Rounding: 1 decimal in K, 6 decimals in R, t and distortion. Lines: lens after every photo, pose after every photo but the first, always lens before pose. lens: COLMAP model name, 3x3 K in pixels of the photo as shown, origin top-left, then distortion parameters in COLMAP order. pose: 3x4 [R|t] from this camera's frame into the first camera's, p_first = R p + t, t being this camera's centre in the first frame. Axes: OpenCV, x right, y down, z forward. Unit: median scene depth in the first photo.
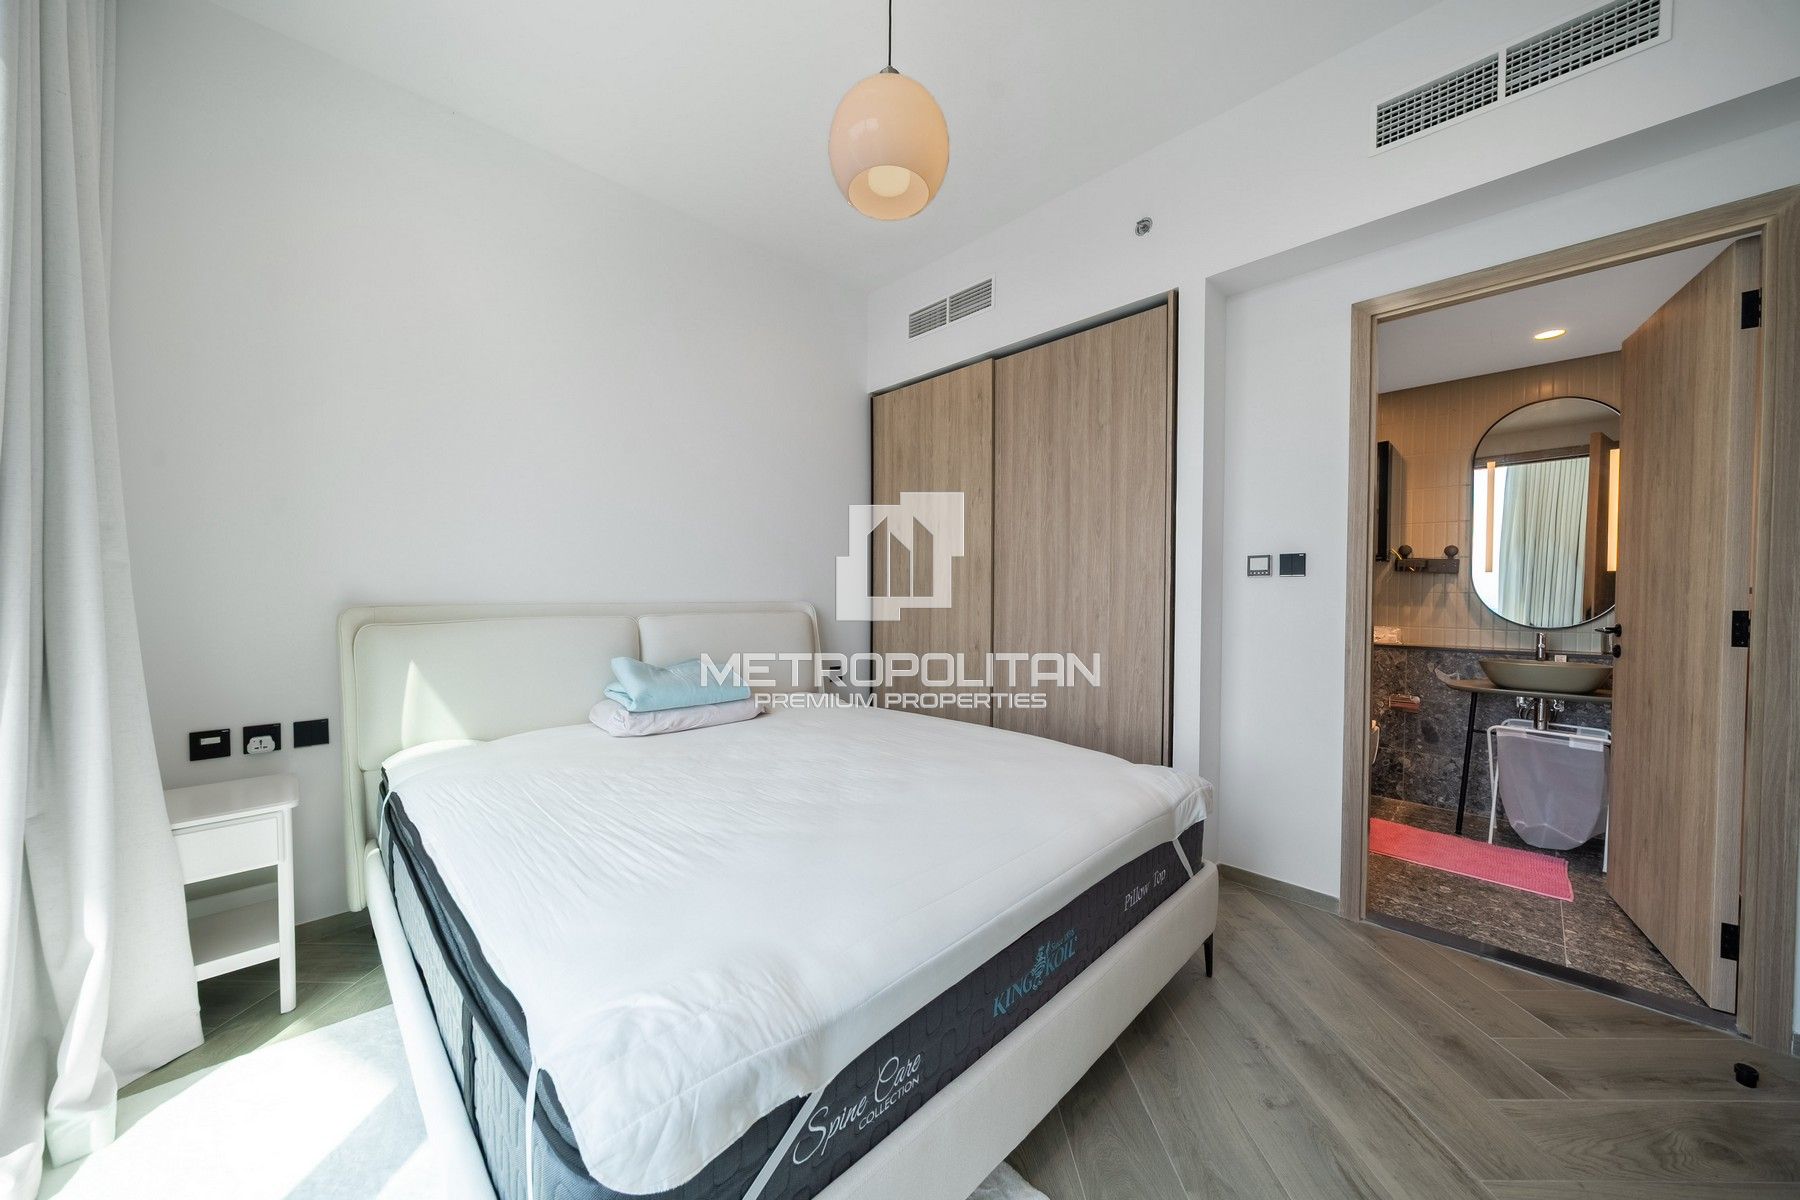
lens RADIAL K [[621.5, 0, 902.4], [0, 621.5, 607.0], [0, 0, 1]] dist [-0.007413, -0.000116]
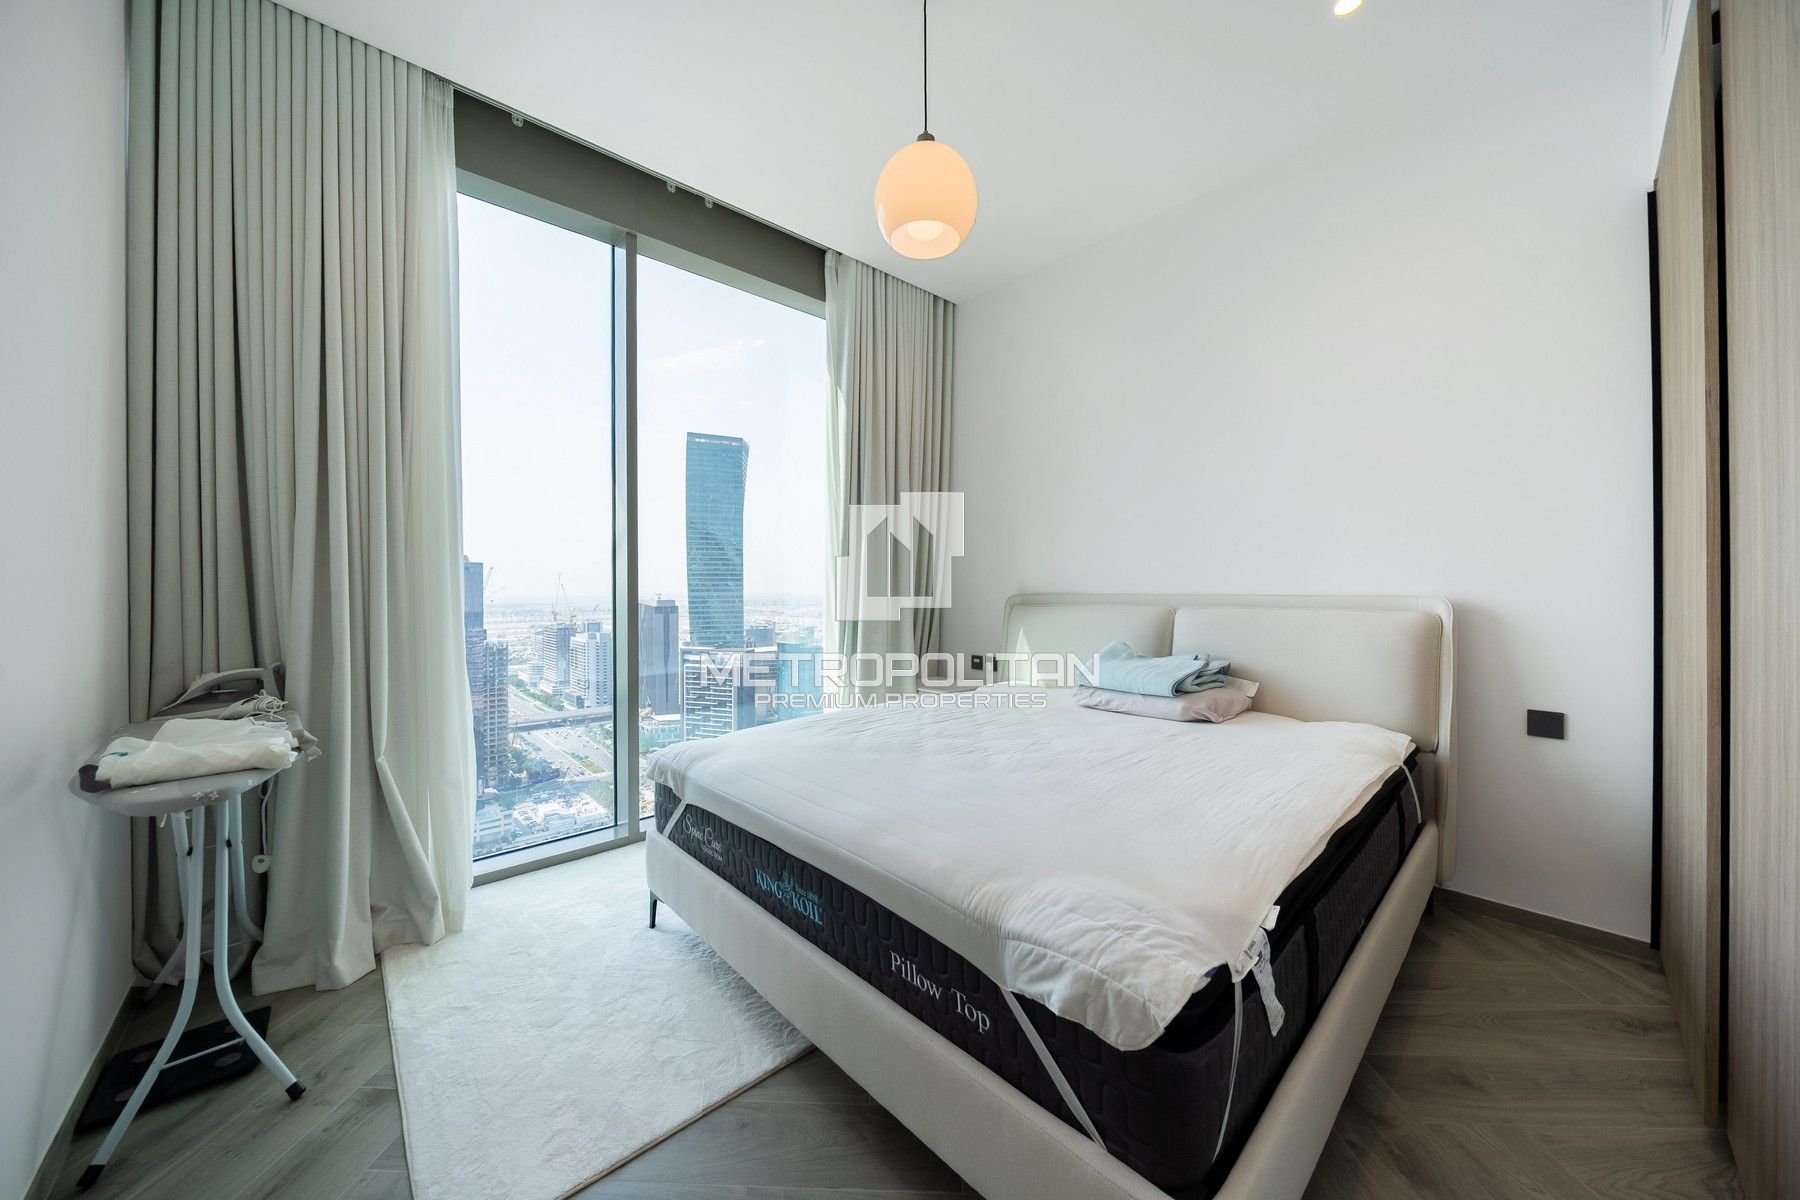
lens RADIAL K [[622.1, 0, 892.9], [0, 622.1, 587.4], [0, 0, 1]] dist [0.000375, -0.000046]
pose [[-0.045773, -0.005953, -0.998934, 0.669221], [-0.016790, 0.999846, -0.005189, -0.005673], [0.998811, 0.016535, -0.045866, 0.582925]]
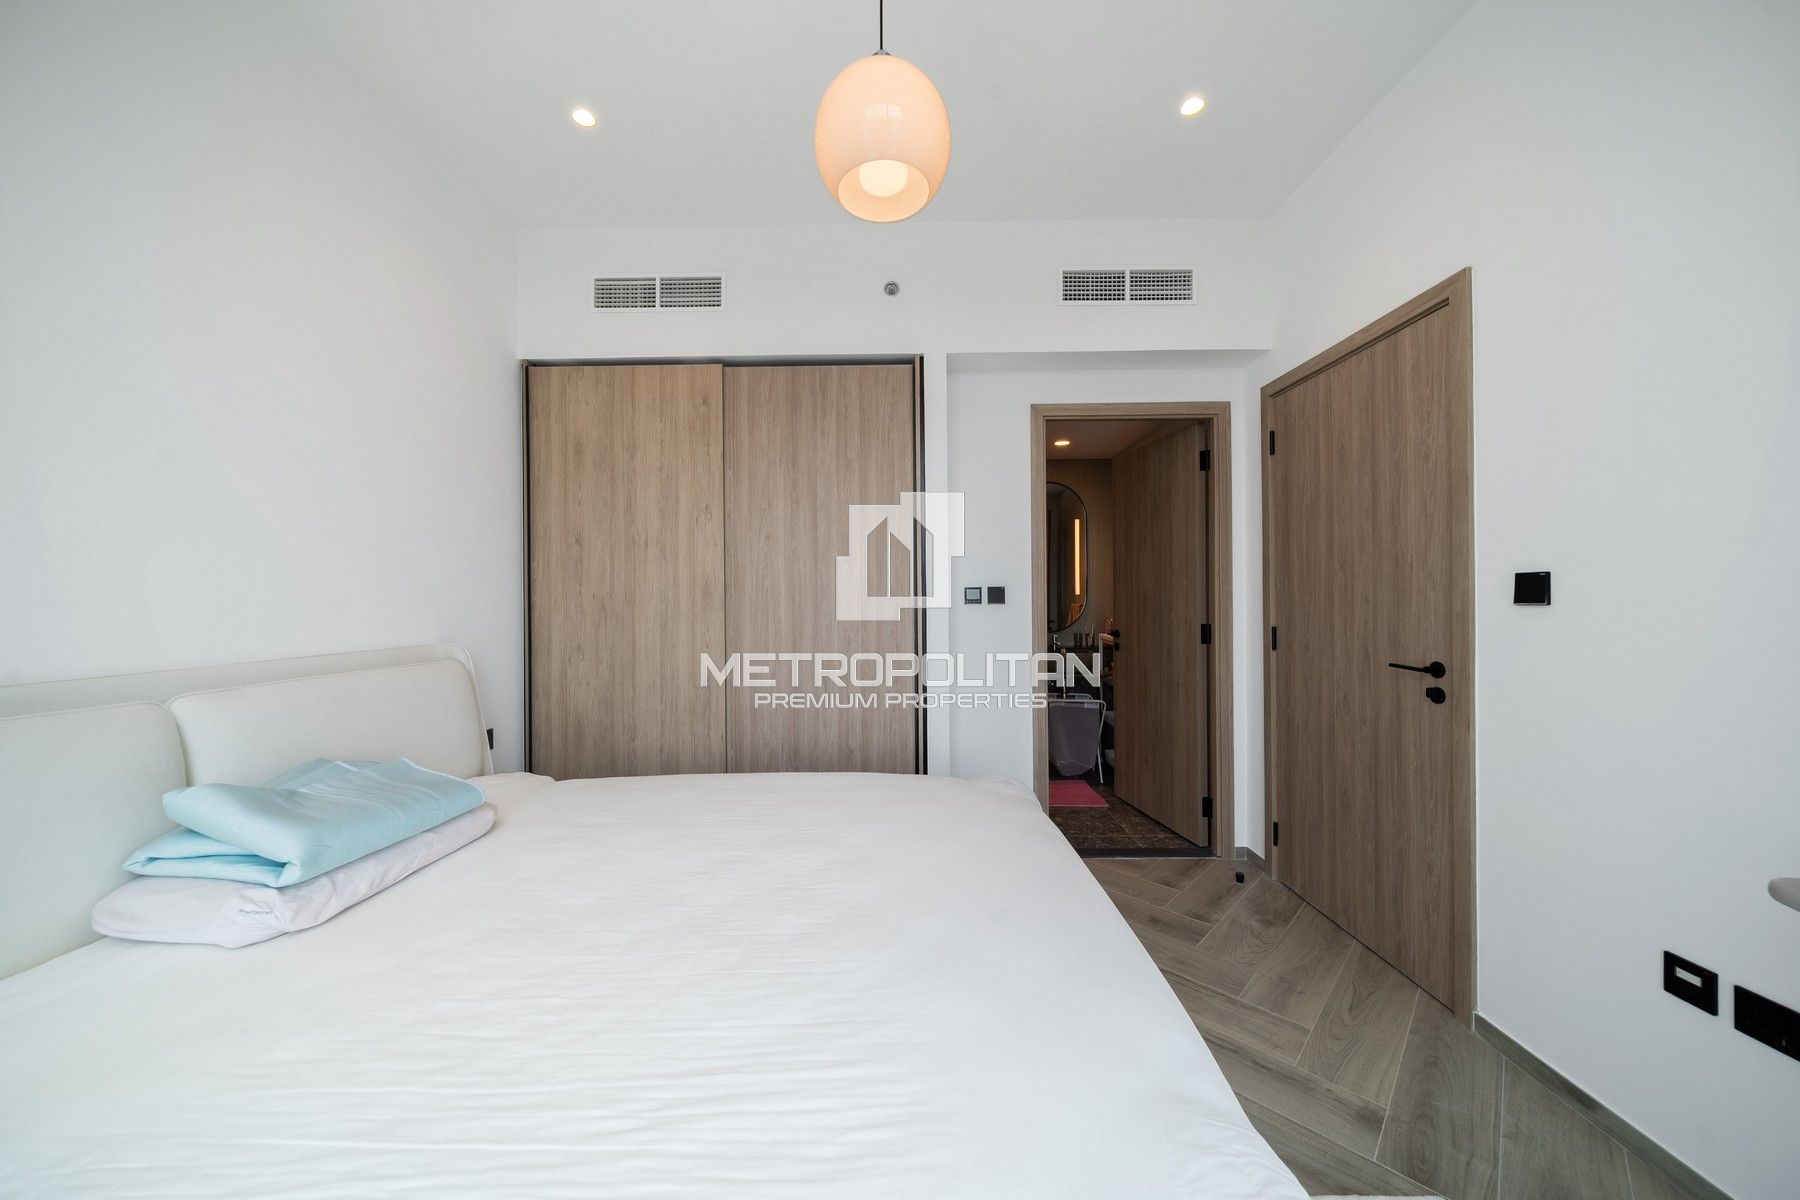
lens RADIAL K [[614.7, 0, 900.0], [0, 614.7, 600.0], [0, 0, 1]] dist [-0.006310, -0.000091]
pose [[0.706535, -0.011501, 0.707584, -0.365176], [0.027173, 0.999571, -0.010885, -0.045178], [-0.707156, 0.026918, 0.706545, 0.222518]]
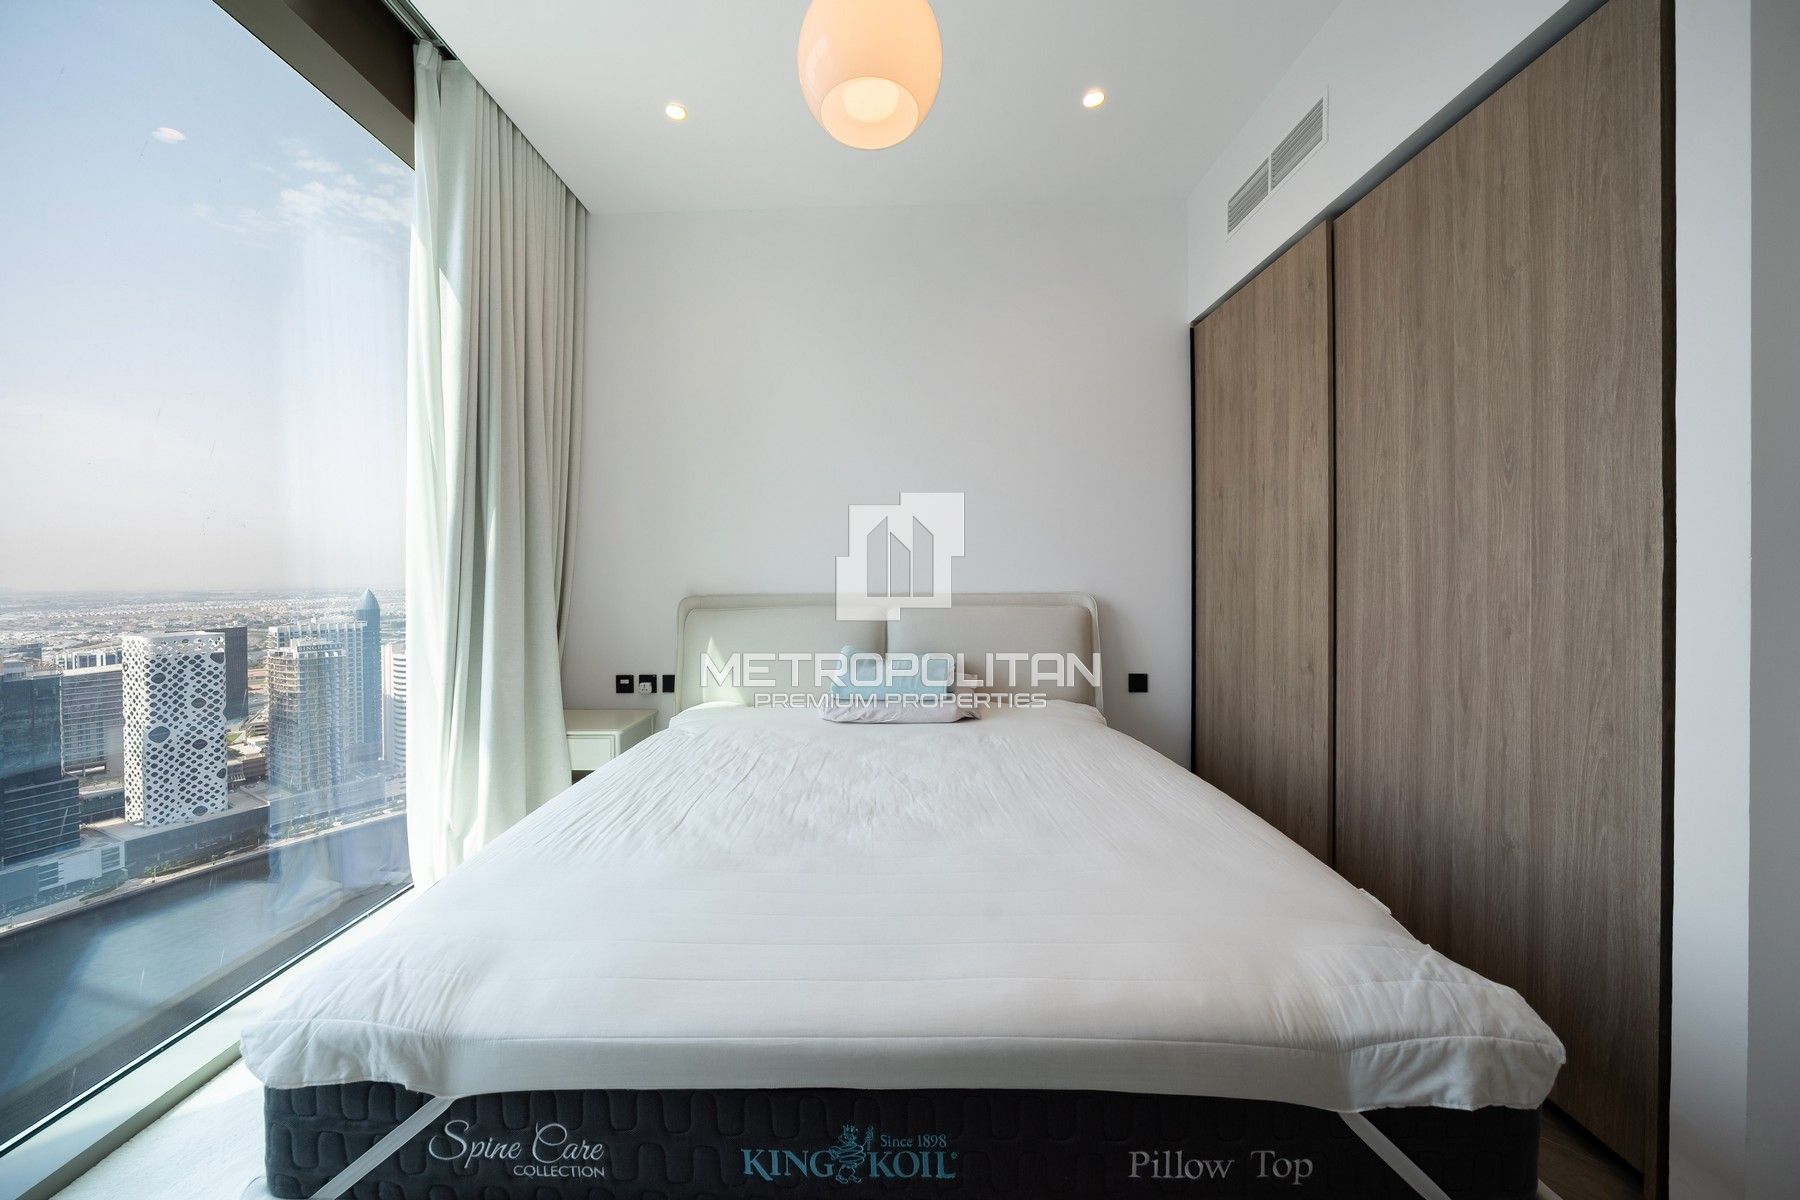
lens RADIAL K [[633.5, 0, 869.2], [0, 633.5, 580.3], [0, 0, 1]] dist [-0.004682, -0.000057]
pose [[0.685173, -0.002625, -0.728376, 0.346336], [-0.005432, 0.999947, -0.008713, -0.022034], [0.728360, 0.009926, 0.685122, 0.246942]]
